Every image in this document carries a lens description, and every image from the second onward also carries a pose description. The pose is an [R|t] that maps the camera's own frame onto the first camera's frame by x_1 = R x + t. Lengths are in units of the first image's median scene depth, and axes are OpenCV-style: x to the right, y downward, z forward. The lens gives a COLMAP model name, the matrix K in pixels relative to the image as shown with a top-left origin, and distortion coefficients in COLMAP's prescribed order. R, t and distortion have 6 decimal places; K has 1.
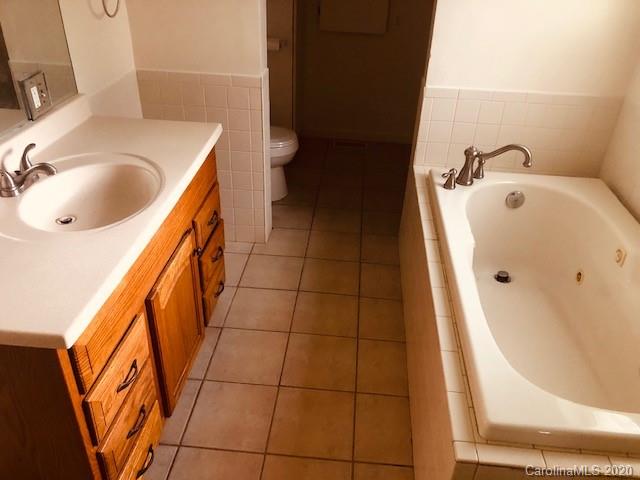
lens RADIAL K [[523.2, 0, 318.8], [0, 523.2, 241.0], [0, 0, 1]] dist [0.046078, -0.055255]
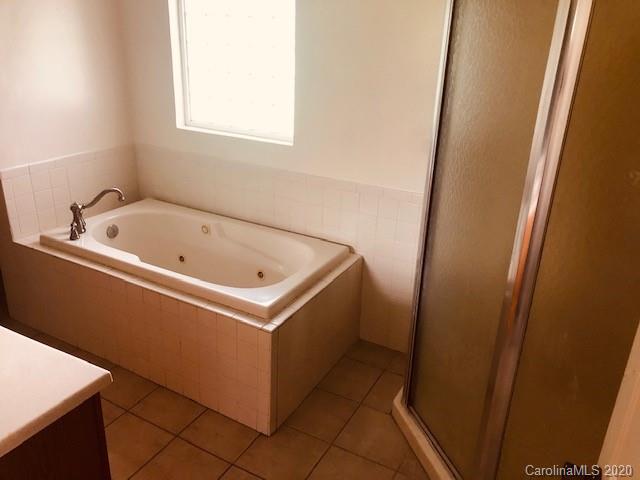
lens RADIAL K [[523.2, 0, 318.4], [0, 523.2, 238.8], [0, 0, 1]] dist [0.046078, -0.055255]
pose [[0.397913, -0.361655, 0.843132, -0.561364], [0.463389, 0.872402, 0.155515, -0.030770], [-0.791793, 0.328816, 0.514727, -0.071215]]
